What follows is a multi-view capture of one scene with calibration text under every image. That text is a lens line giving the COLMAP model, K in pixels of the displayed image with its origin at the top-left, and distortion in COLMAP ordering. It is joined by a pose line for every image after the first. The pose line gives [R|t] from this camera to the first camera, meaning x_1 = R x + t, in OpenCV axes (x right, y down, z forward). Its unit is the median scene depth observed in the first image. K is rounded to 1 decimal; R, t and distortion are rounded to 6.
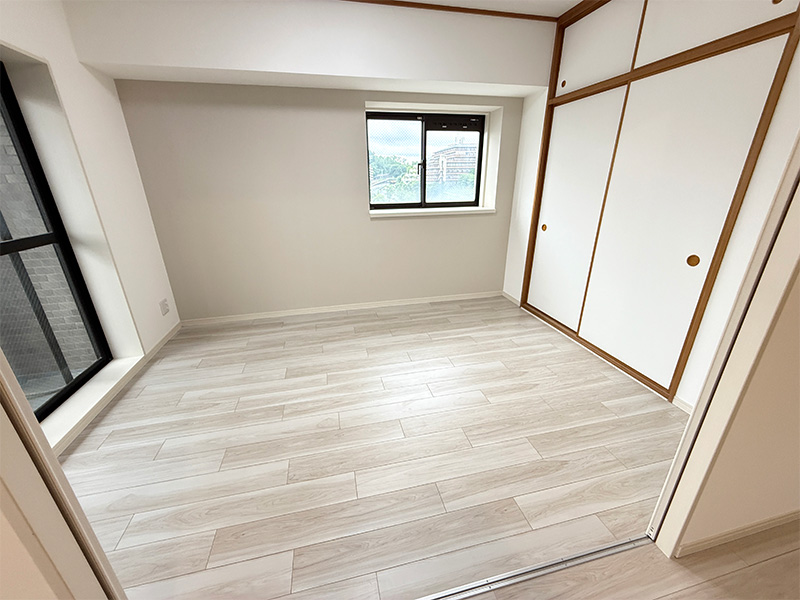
lens RADIAL K [[319.5, 0, 400.0], [0, 319.5, 300.0], [0, 0, 1]] dist [0.001546, 0.000122]
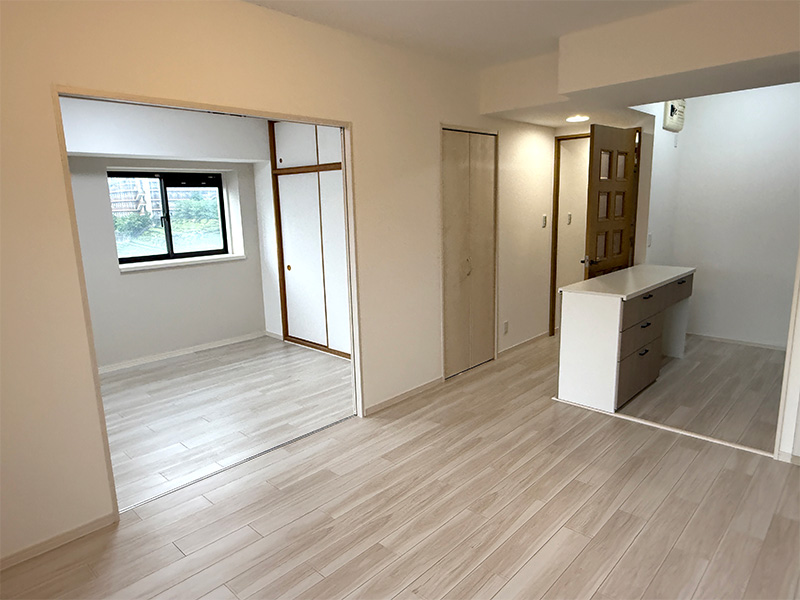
lens RADIAL K [[509.0, 0, 400.0], [0, 509.0, 300.0], [0, 0, 1]] dist [-0.002336, 0.002019]
pose [[0.834652, -0.114091, 0.538831, -0.215890], [0.208950, 0.970767, -0.118117, 0.181913], [-0.509604, 0.211176, 0.834092, -0.693564]]
